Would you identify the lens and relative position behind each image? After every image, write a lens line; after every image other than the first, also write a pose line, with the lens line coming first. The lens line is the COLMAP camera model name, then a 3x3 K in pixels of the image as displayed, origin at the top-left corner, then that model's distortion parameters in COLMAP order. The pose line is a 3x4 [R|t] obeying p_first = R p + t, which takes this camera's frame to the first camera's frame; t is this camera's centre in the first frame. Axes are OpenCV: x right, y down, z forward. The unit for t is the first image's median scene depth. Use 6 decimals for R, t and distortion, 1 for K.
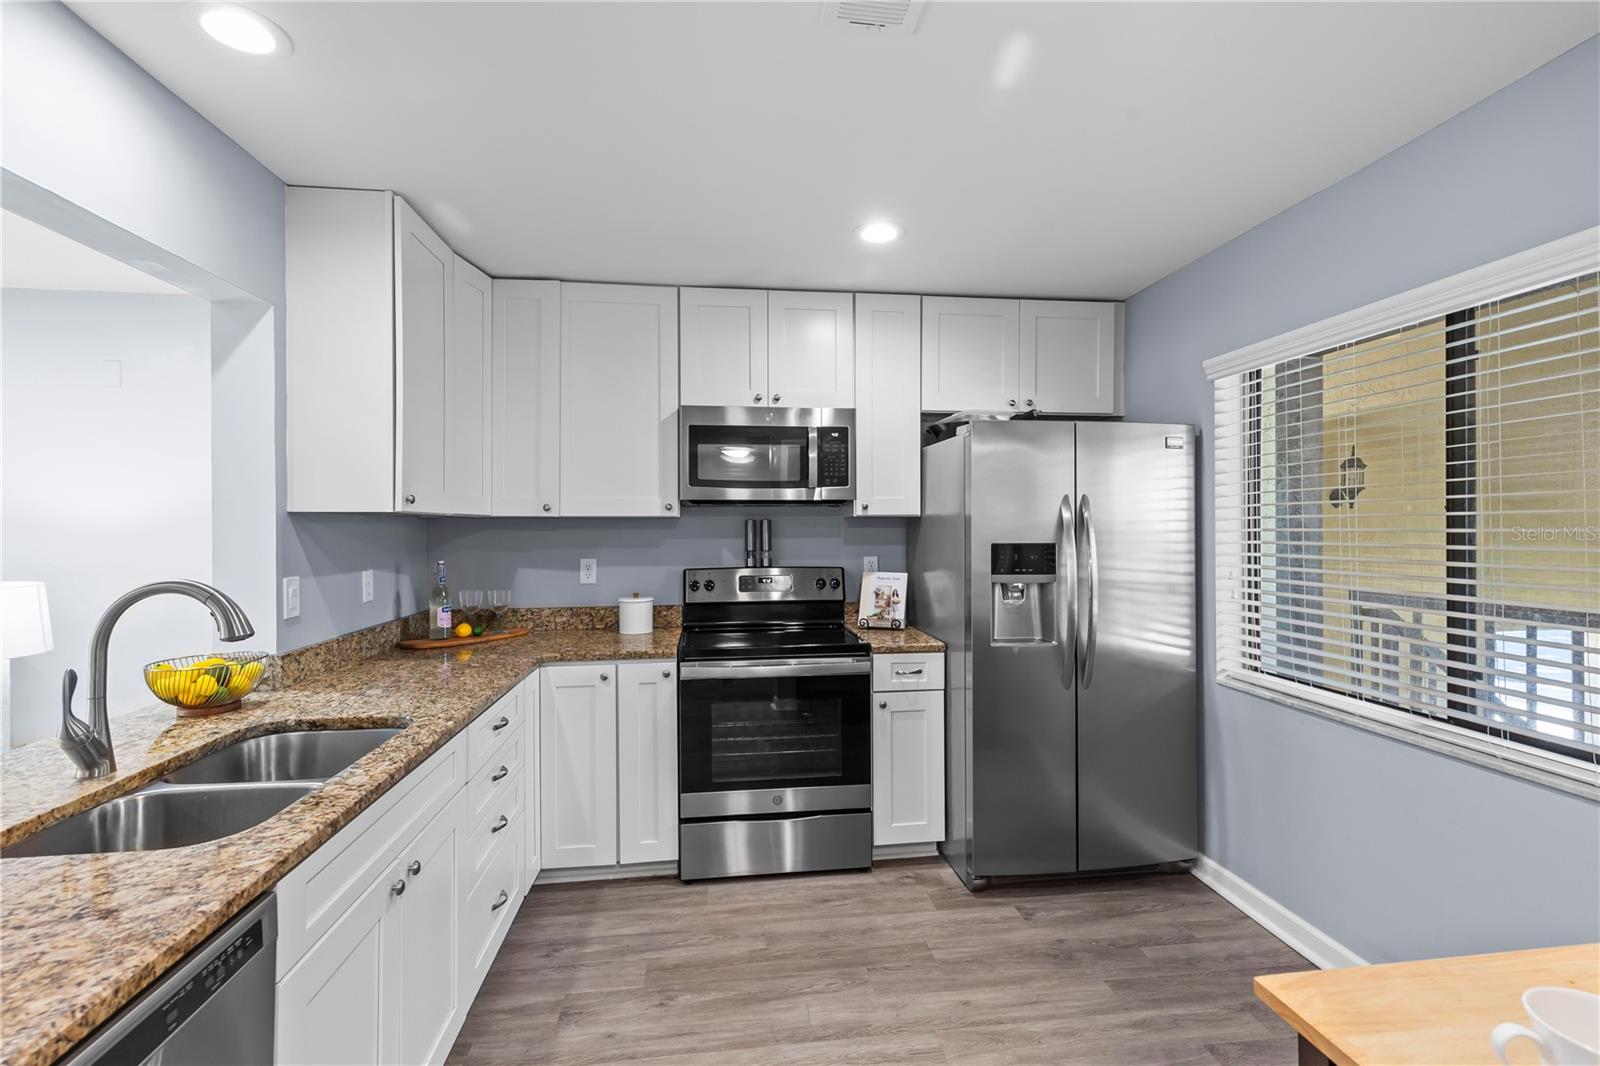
lens RADIAL K [[721.7, 0, 800.8], [0, 721.7, 527.9], [0, 0, 1]] dist [0.008636, -0.000879]
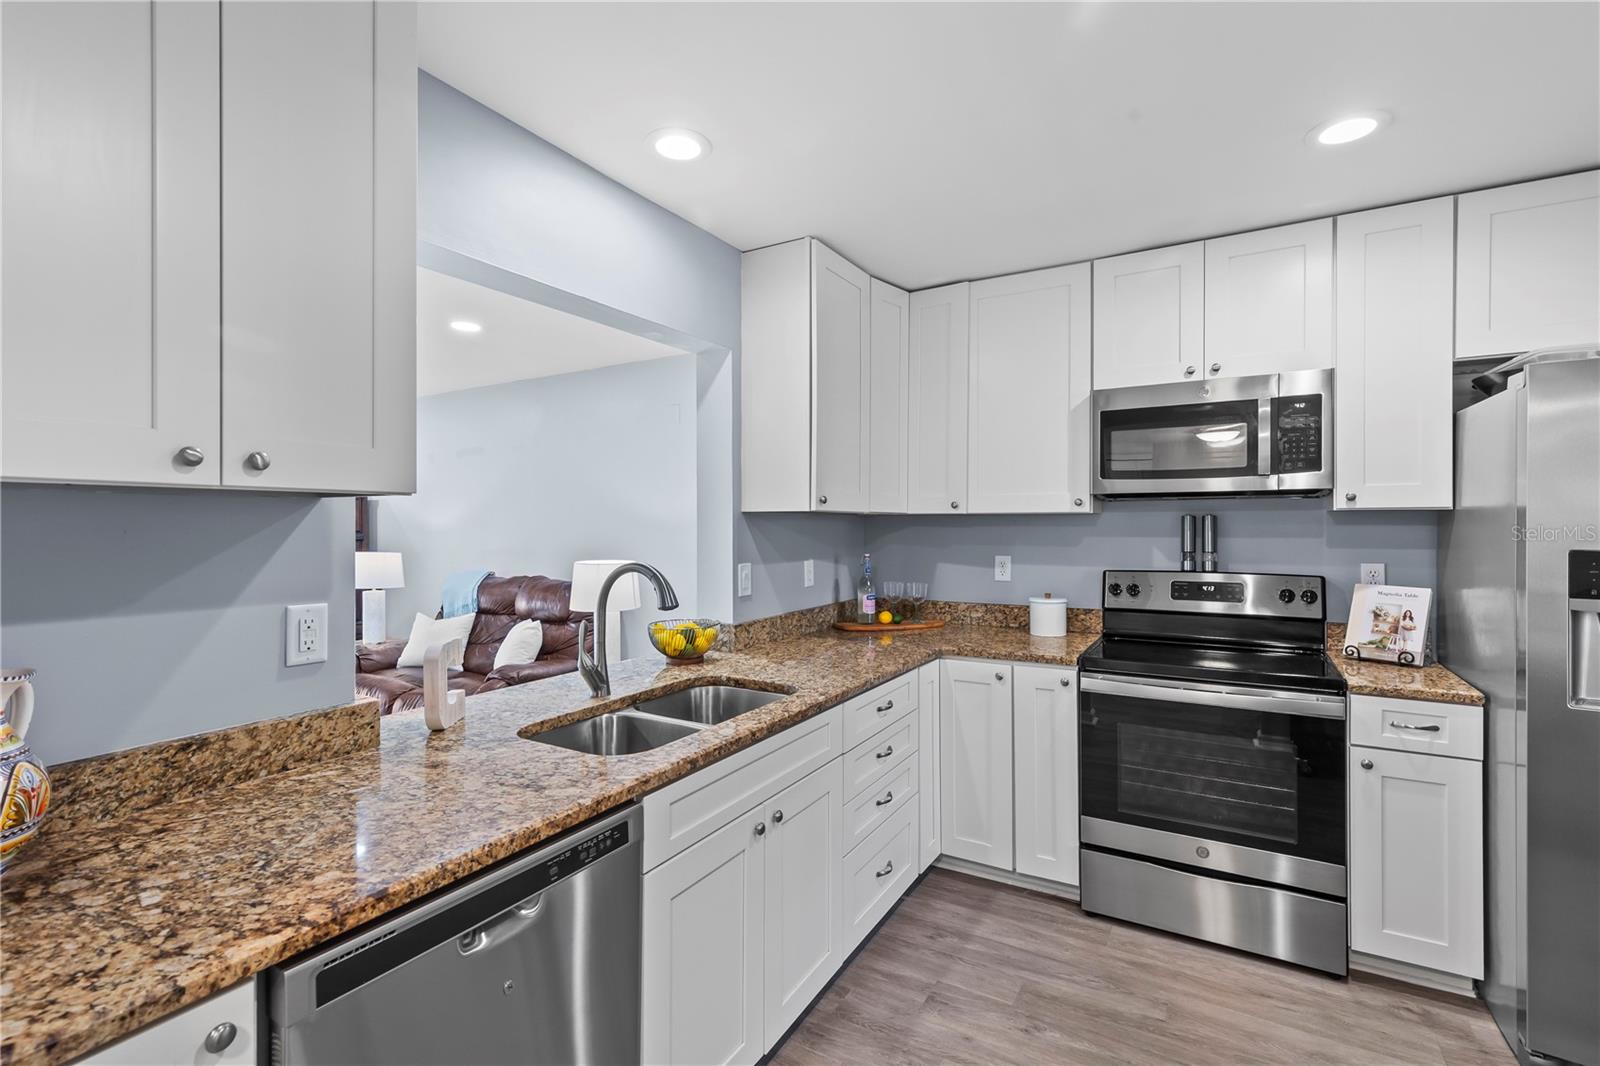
lens RADIAL K [[721.7, 0, 800.8], [0, 721.7, 527.9], [0, 0, 1]] dist [0.008636, -0.000879]
pose [[0.789289, 0.004313, -0.614007, 0.127338], [-0.001325, 0.999985, 0.005321, -0.000740], [0.614020, -0.003386, 0.789283, 0.064755]]
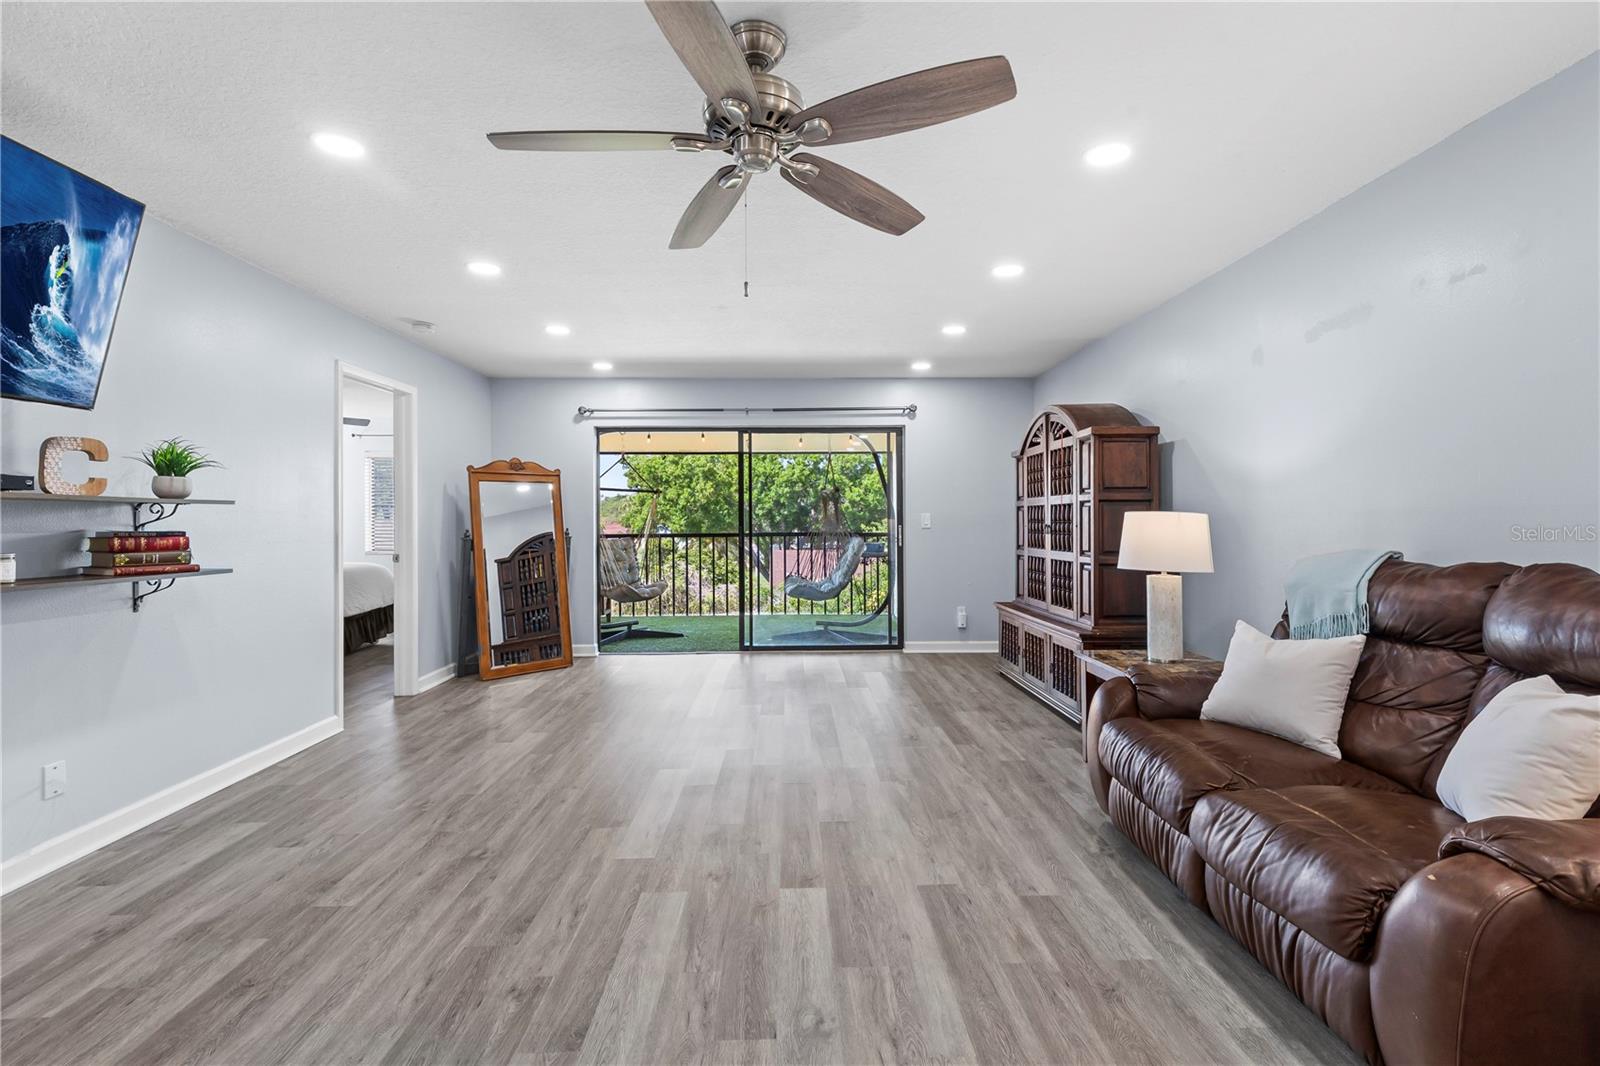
lens RADIAL K [[726.1, 0, 803.9], [0, 726.1, 514.6], [0, 0, 1]] dist [0.003055, 0.000195]
pose [[-0.105731, -0.000614, -0.994395, -0.777018], [0.006795, 0.999976, -0.001340, 0.083261], [0.994372, -0.006898, -0.105725, 0.458572]]
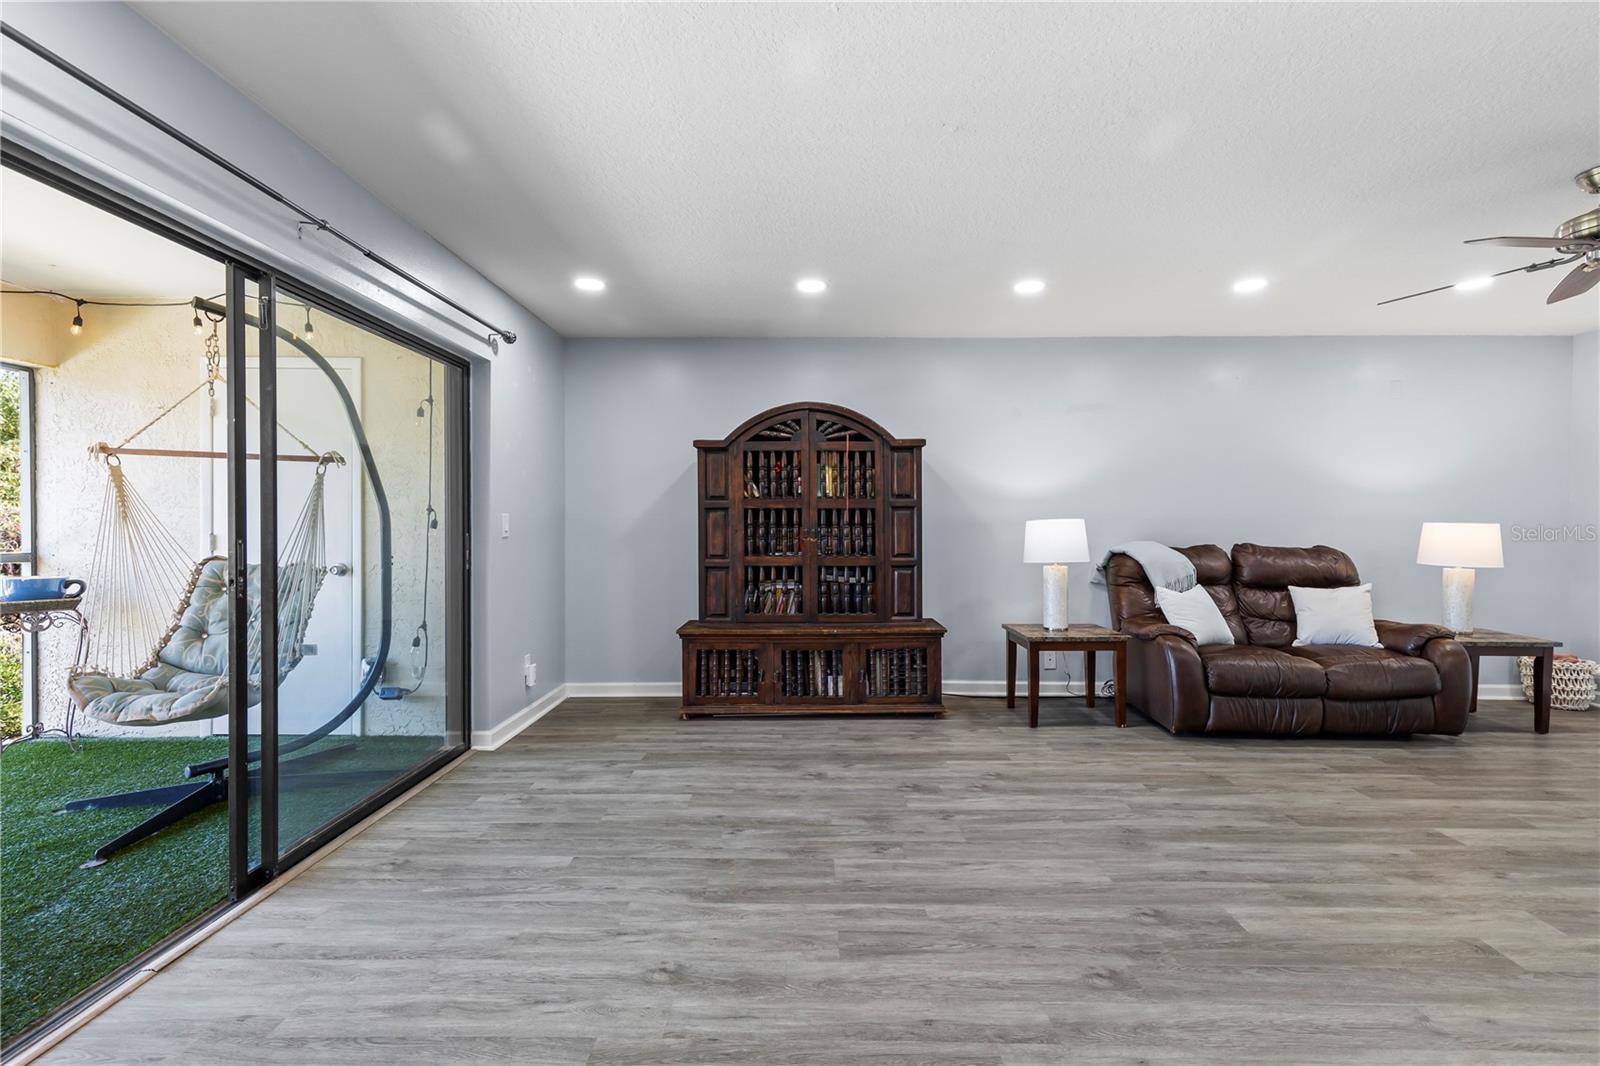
lens RADIAL K [[723.1, 0, 808.0], [0, 723.1, 523.2], [0, 0, 1]] dist [0.009010, -0.000591]
pose [[0.991133, 0.007283, -0.132674, -2.509408], [-0.006953, 0.999971, 0.002947, 0.091476], [0.132692, -0.001999, 0.991155, -0.853745]]
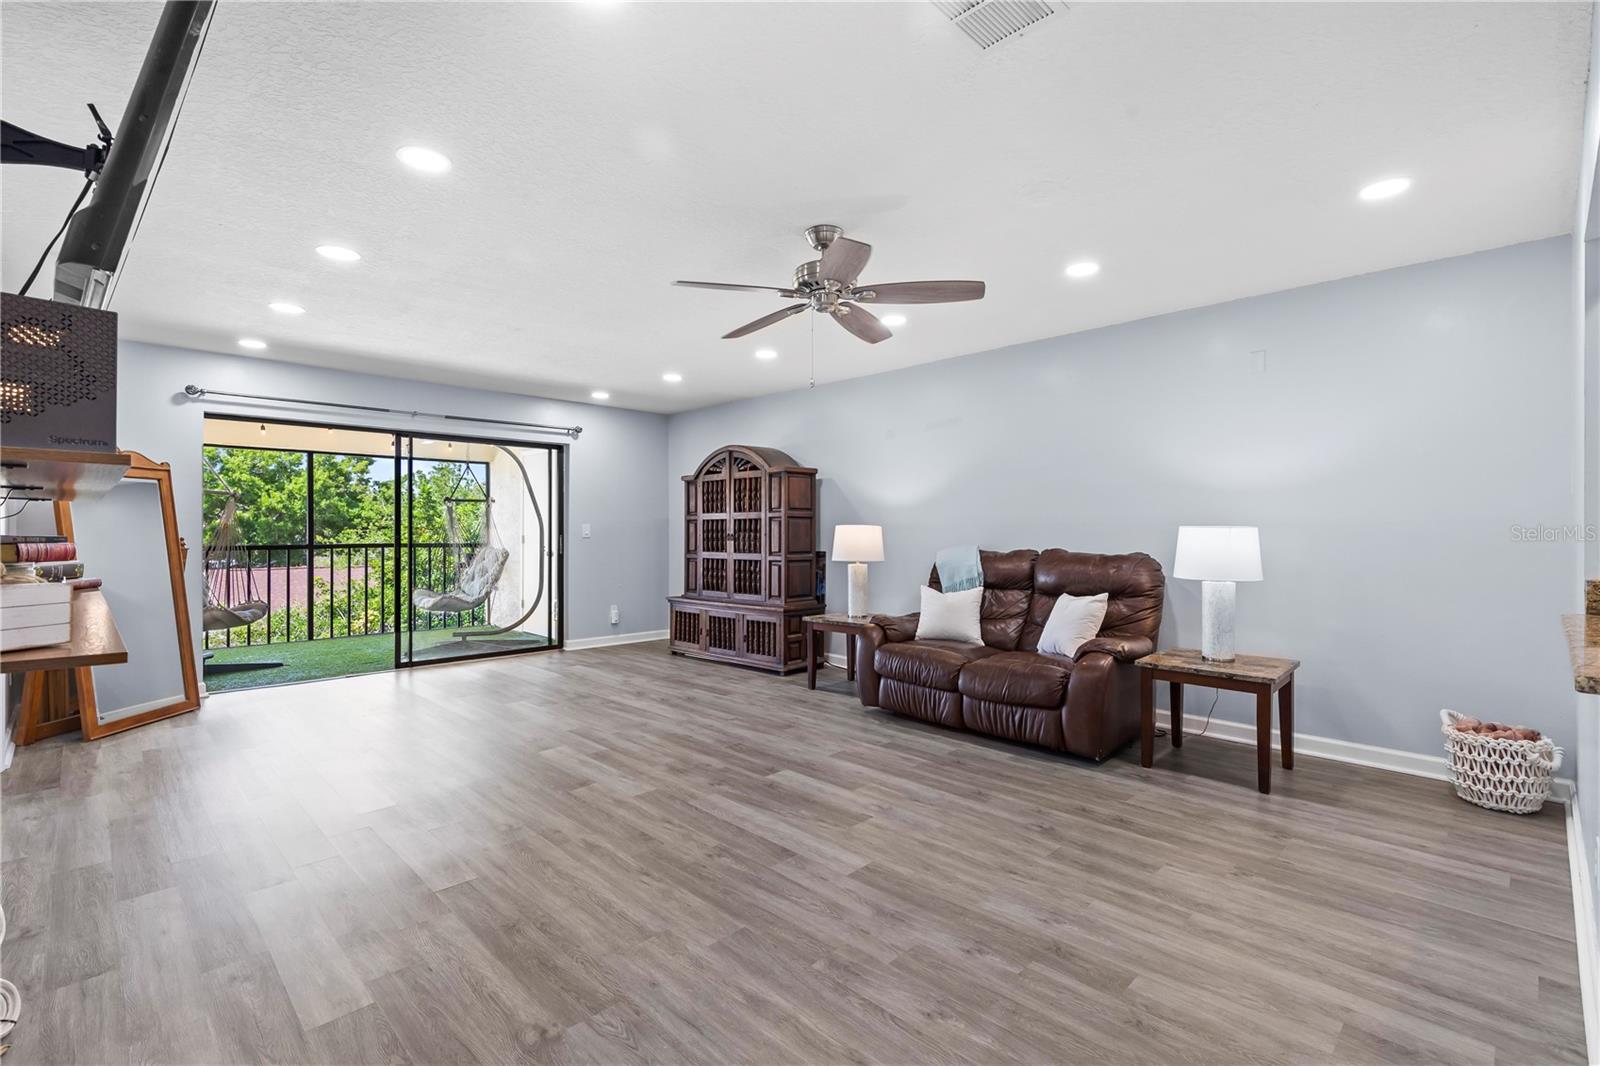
lens RADIAL K [[723.1, 0, 808.0], [0, 723.1, 523.2], [0, 0, 1]] dist [0.009010, -0.000591]
pose [[0.612159, -0.003104, -0.790729, -0.566023], [-0.003144, 0.999975, -0.006360, 0.089515], [0.790728, 0.006379, 0.612134, -0.444984]]
